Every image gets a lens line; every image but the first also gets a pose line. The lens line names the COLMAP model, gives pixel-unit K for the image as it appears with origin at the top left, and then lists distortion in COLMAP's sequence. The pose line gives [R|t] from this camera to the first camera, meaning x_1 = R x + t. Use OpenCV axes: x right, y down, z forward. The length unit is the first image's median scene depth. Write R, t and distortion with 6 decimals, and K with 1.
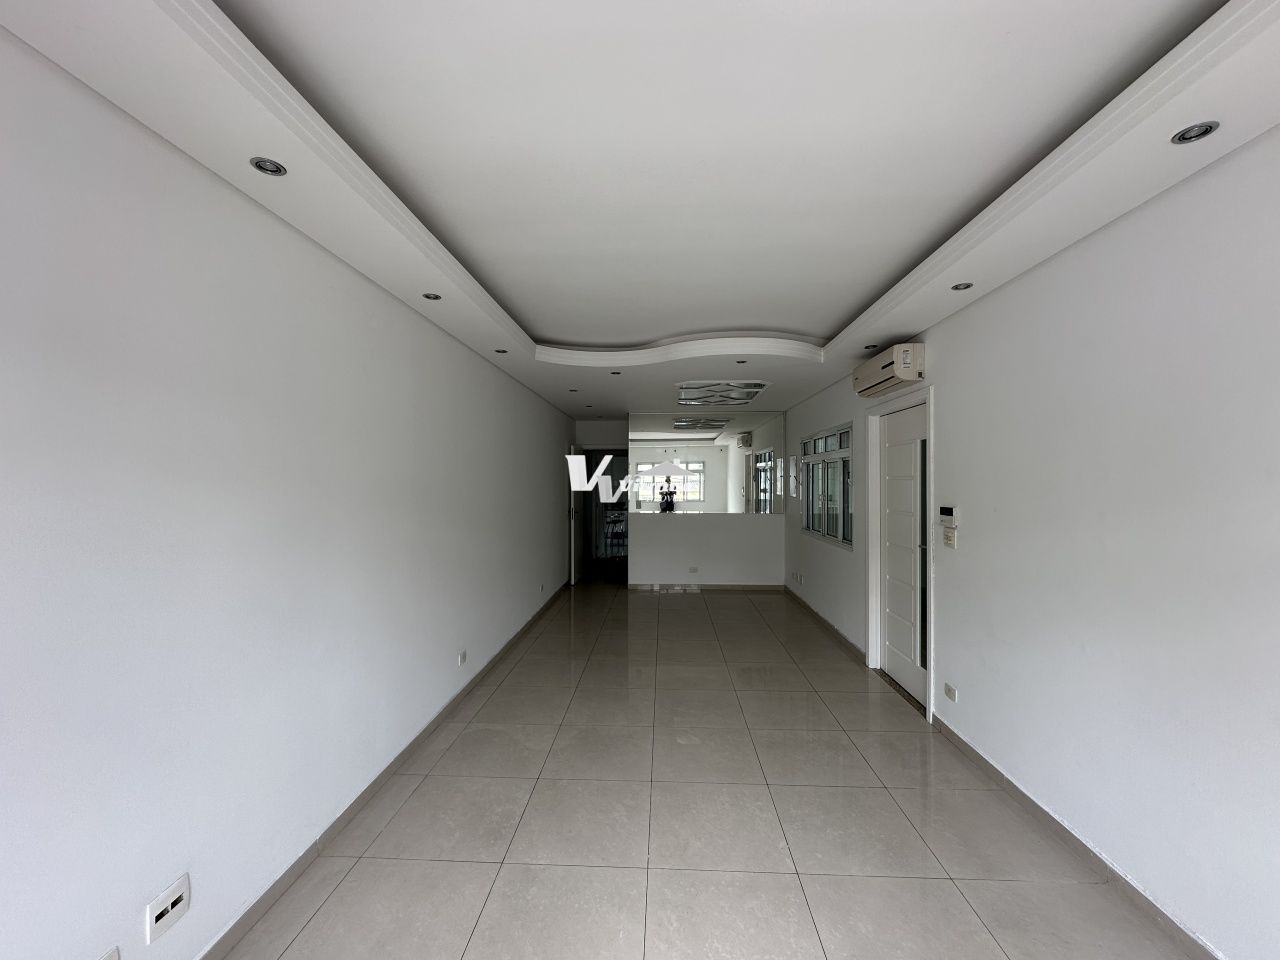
lens RADIAL K [[513.6, 0, 638.1], [0, 513.6, 480.1], [0, 0, 1]] dist [-0.006108, 0.000660]
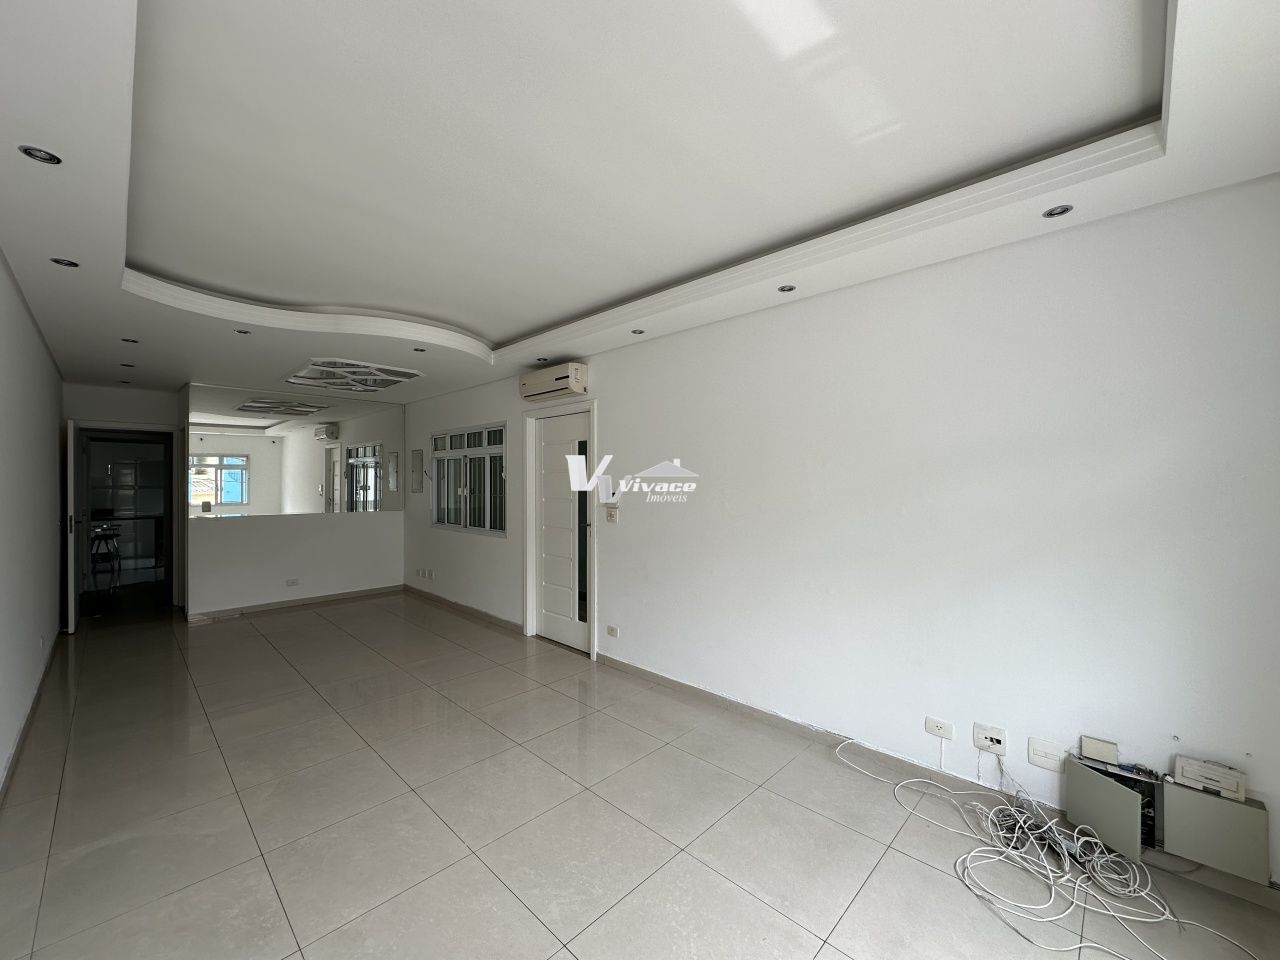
lens RADIAL K [[513.6, 0, 641.6], [0, 513.6, 480.0], [0, 0, 1]] dist [-0.006108, 0.000660]
pose [[0.655398, 0.001913, 0.755281, -0.254148], [-0.000320, 0.999997, -0.002255, 0.017196], [-0.755284, 0.001236, 0.655397, 0.048300]]
